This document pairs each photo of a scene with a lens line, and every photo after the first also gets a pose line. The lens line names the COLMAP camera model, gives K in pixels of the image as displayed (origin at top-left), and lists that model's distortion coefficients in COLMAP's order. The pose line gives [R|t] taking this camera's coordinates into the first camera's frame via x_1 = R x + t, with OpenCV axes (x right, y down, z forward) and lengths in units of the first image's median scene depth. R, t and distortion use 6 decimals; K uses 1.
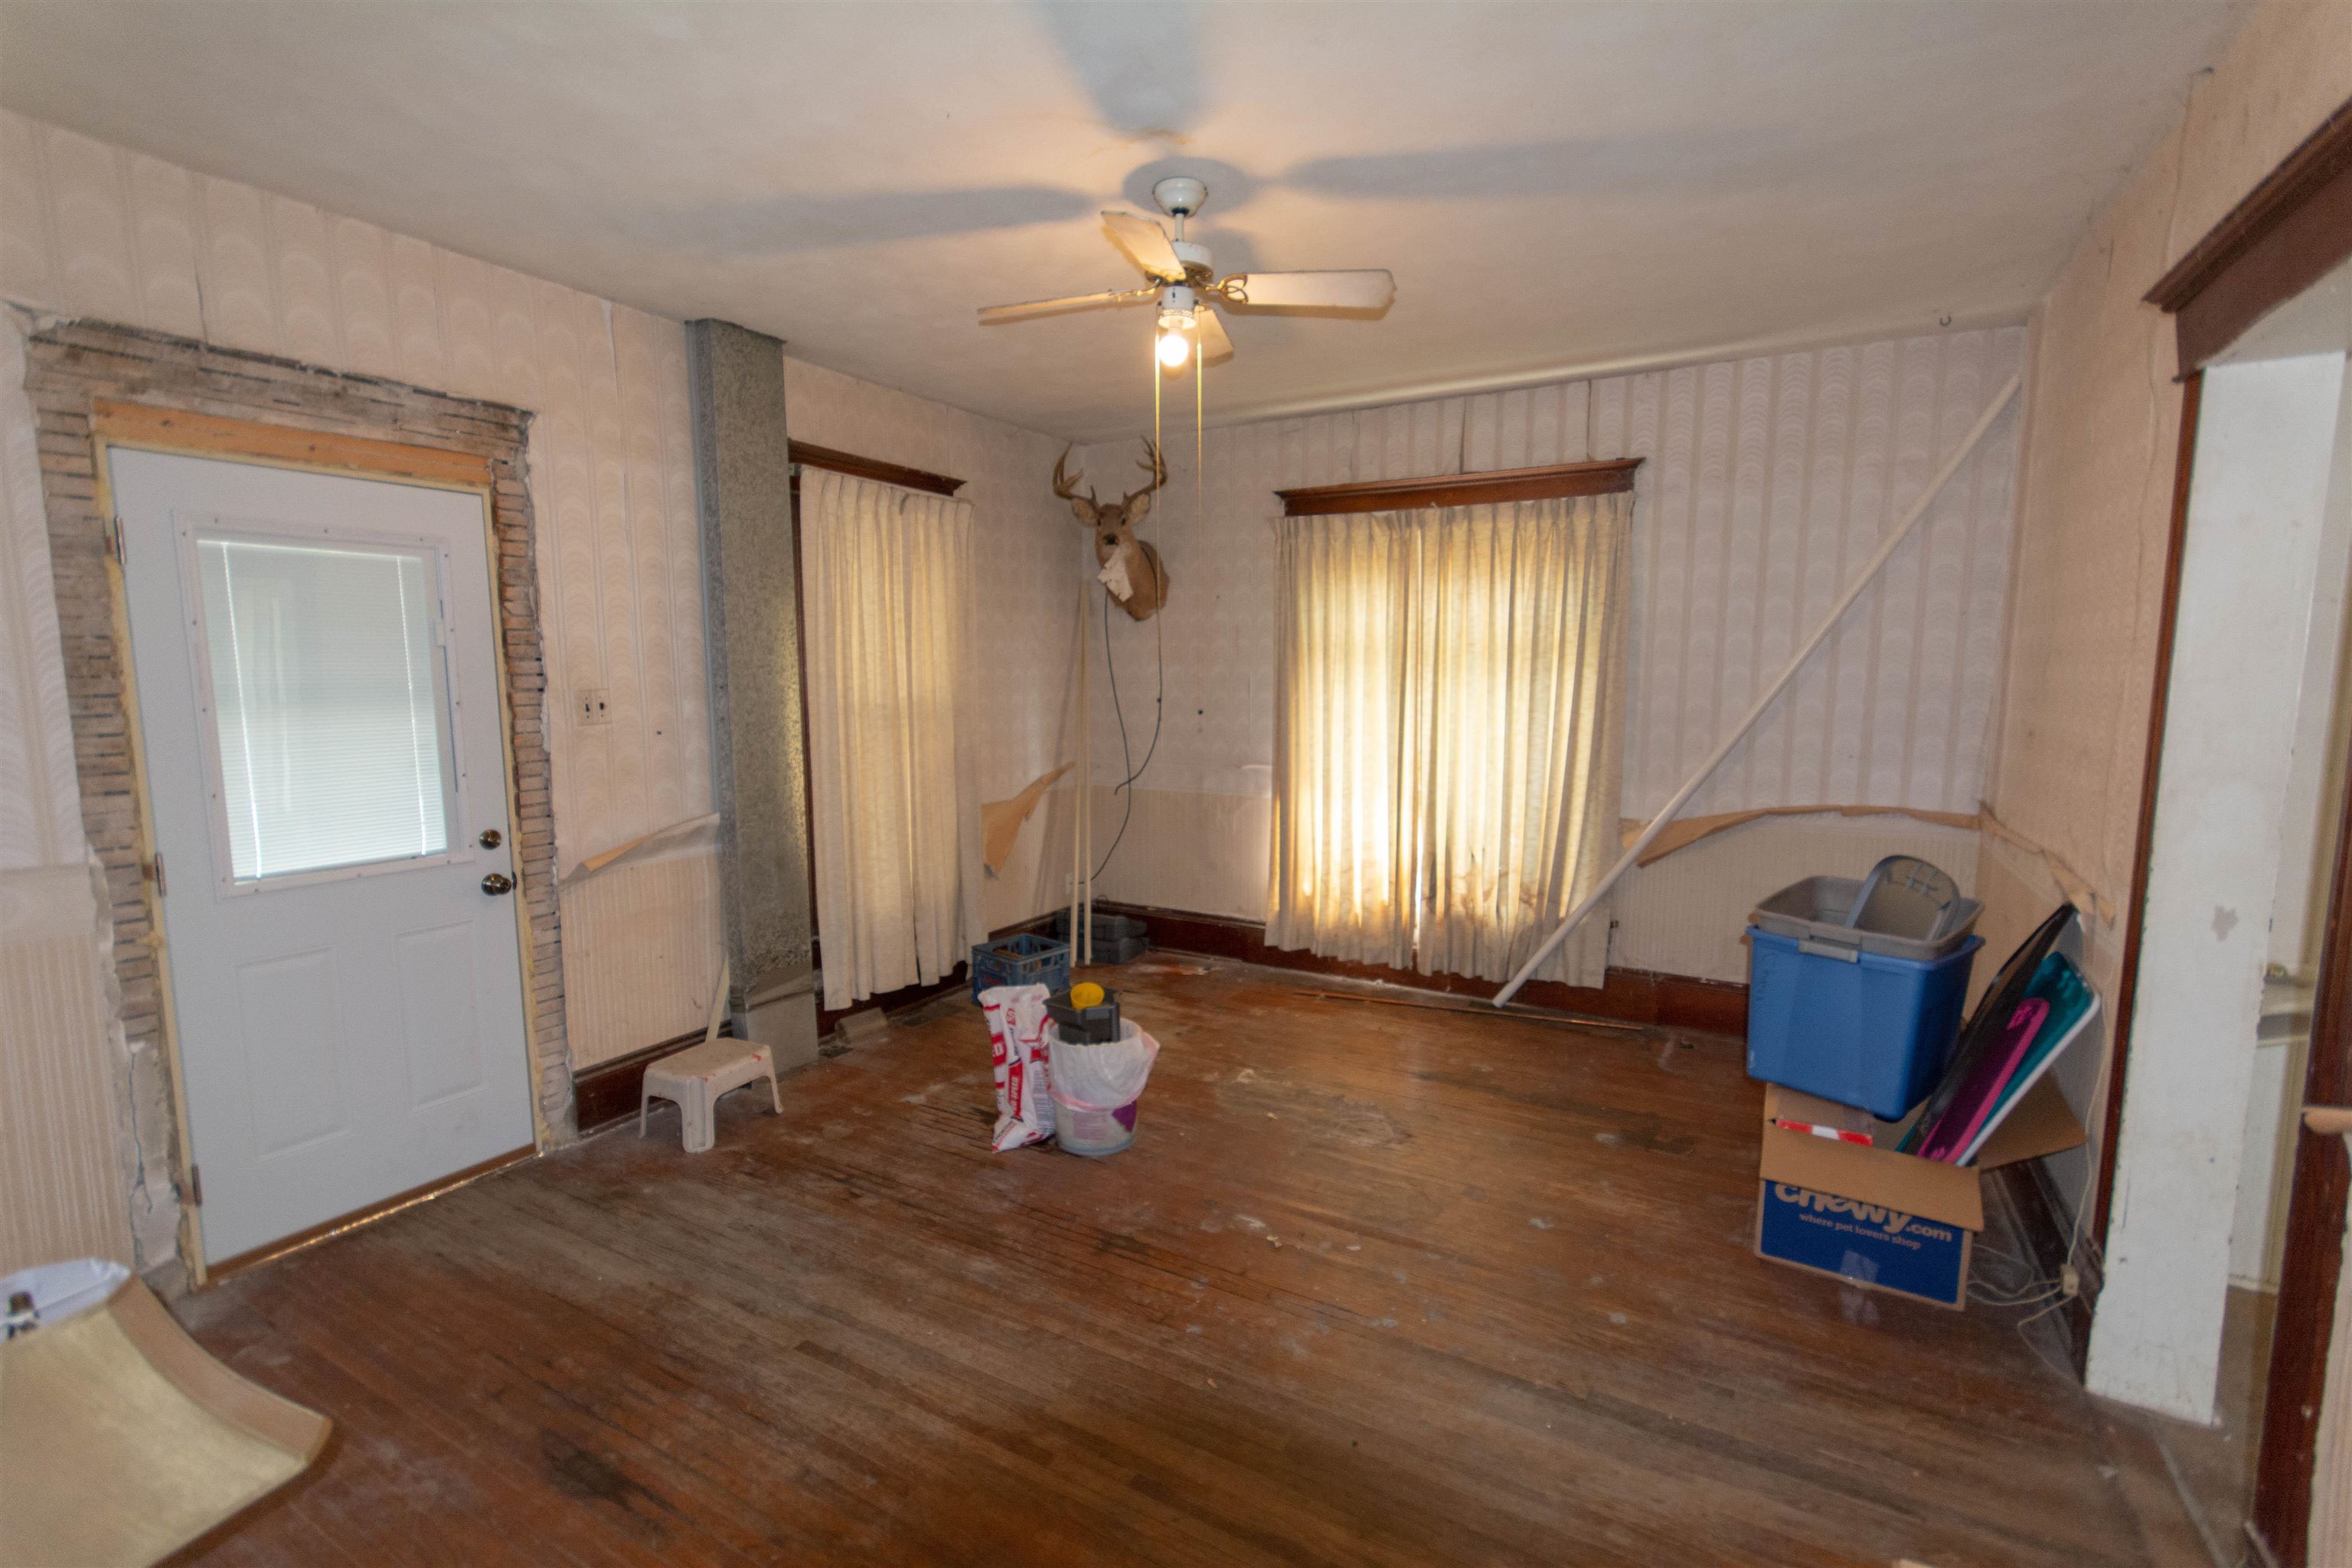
lens RADIAL K [[1035.8, 0, 1173.6], [0, 1035.8, 782.8], [0, 0, 1]] dist [-0.000441, -0.000259]
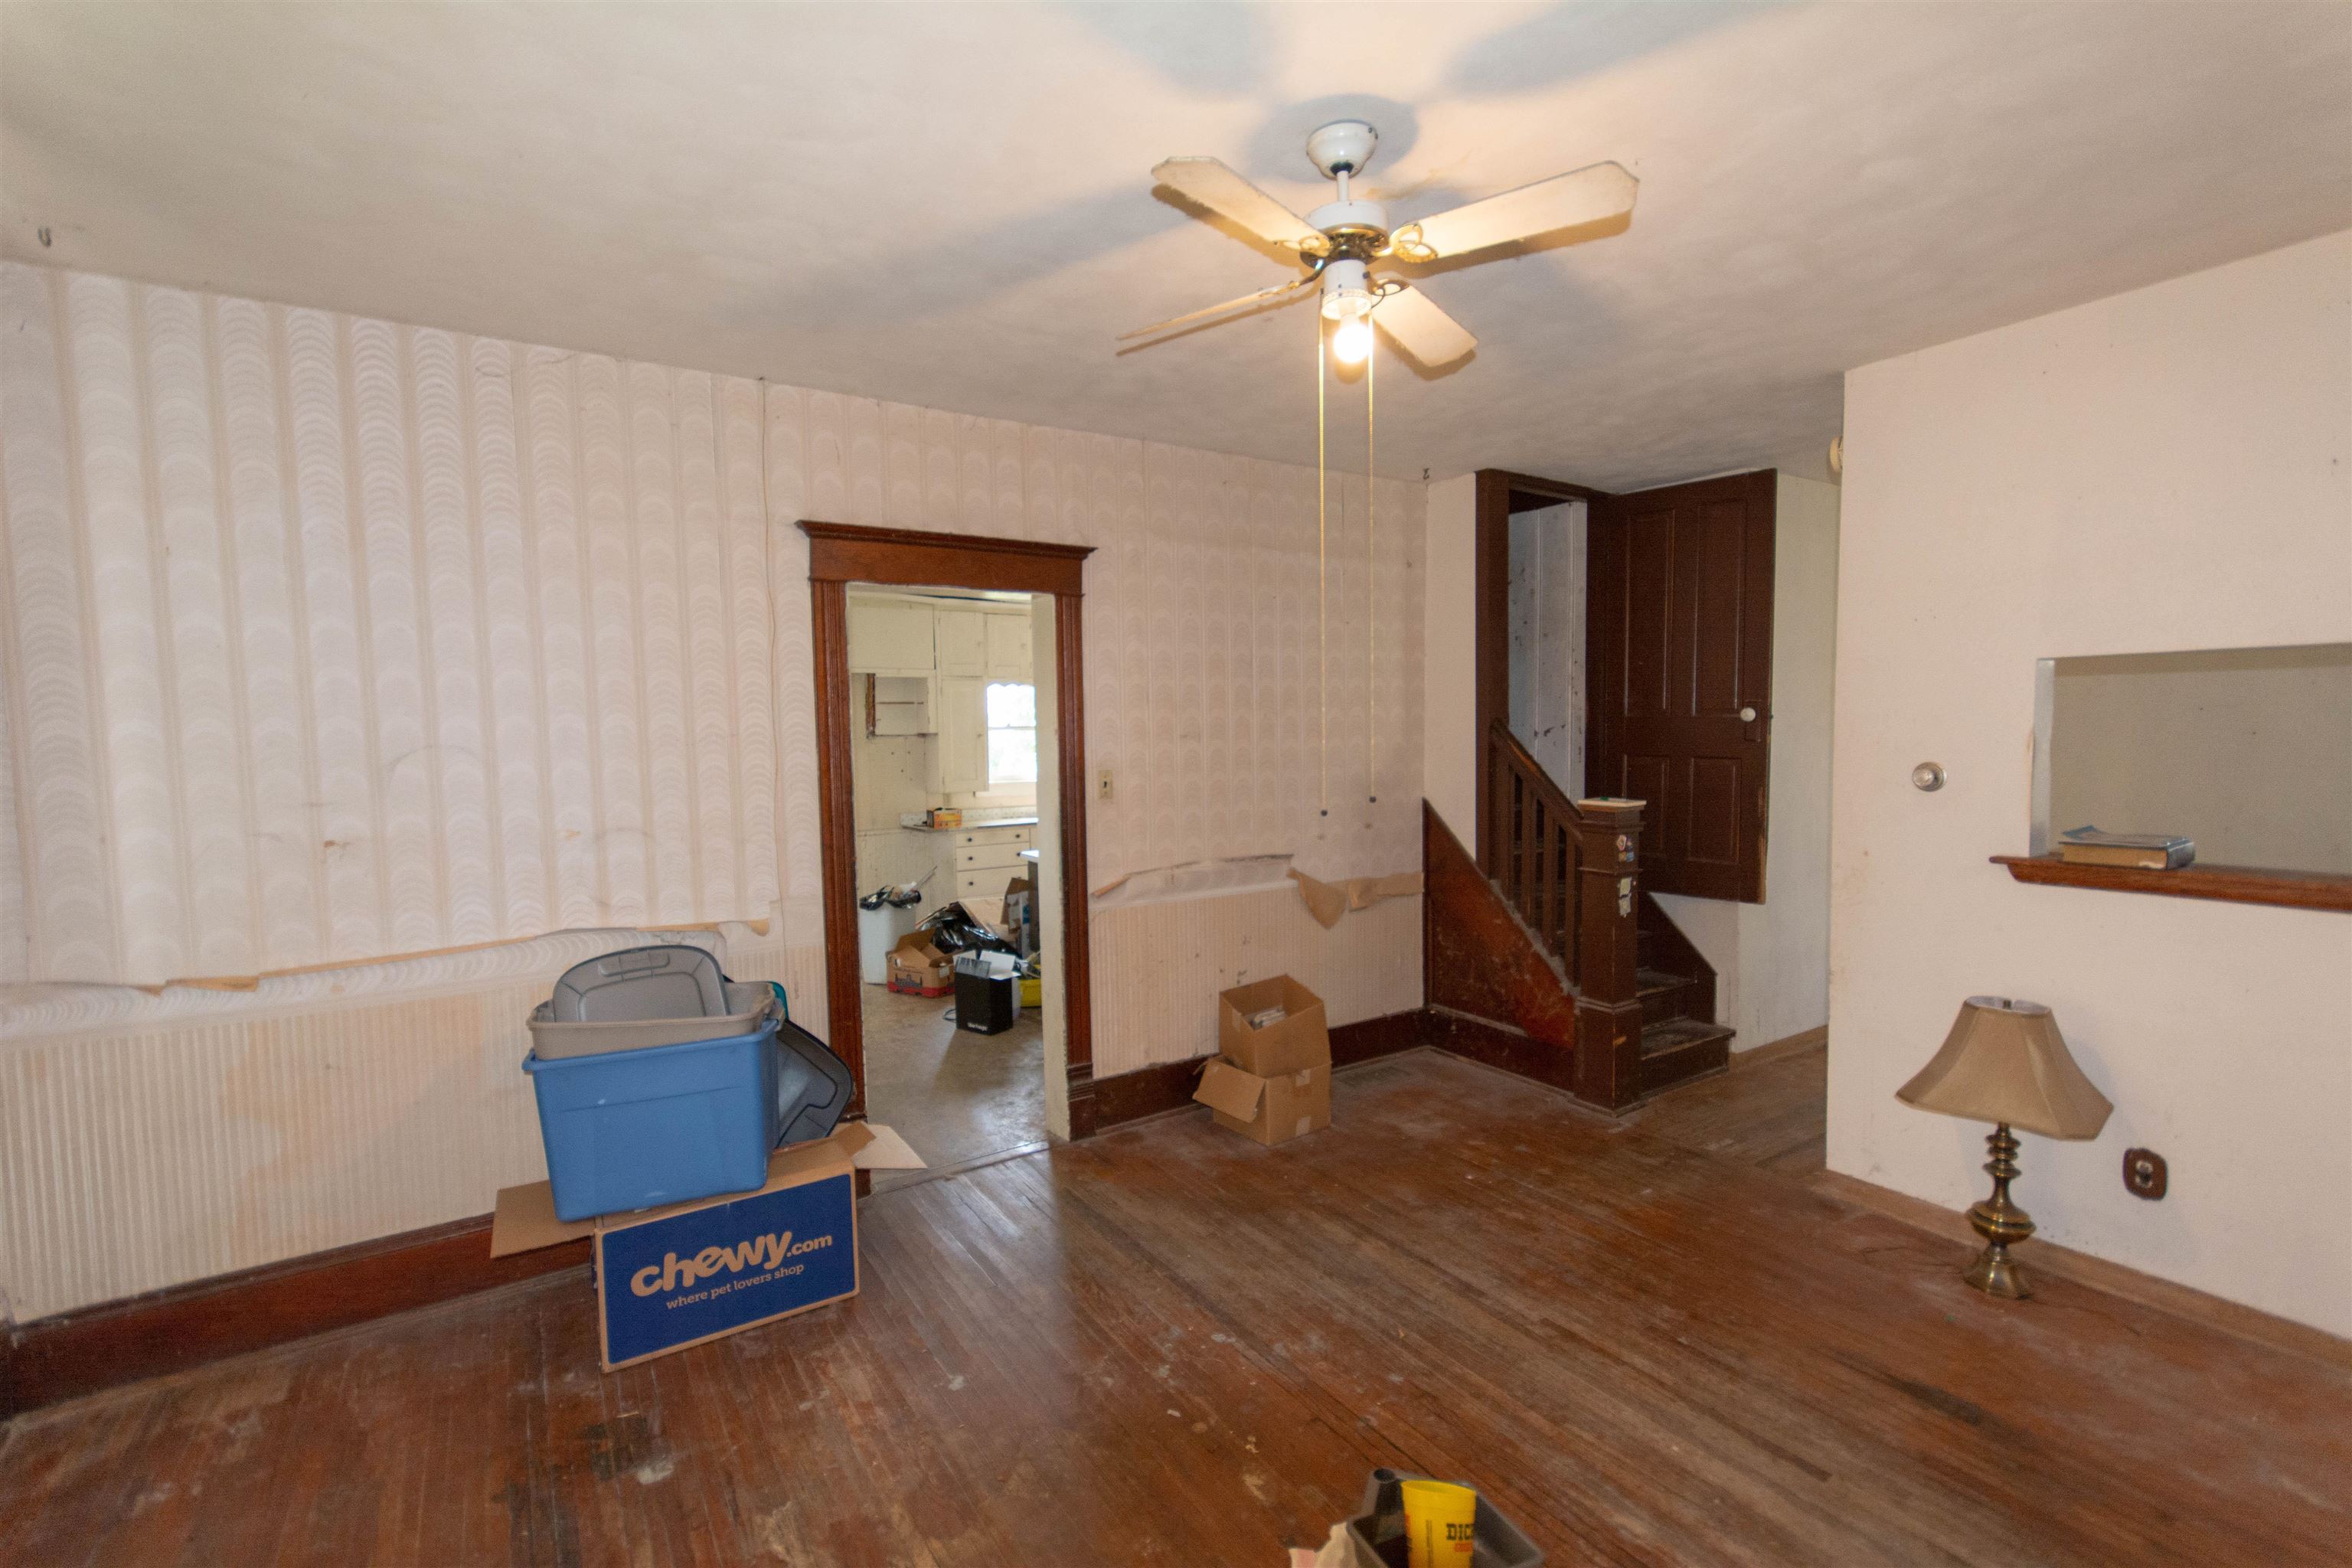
lens RADIAL K [[1035.8, 0, 1176.5], [0, 1035.8, 789.4], [0, 0, 1]] dist [-0.000441, -0.000259]
pose [[-0.891699, -0.009247, 0.452535, -0.268113], [0.072510, 0.983960, 0.162985, -0.261198], [-0.446784, 0.178147, -0.876726, 2.043672]]
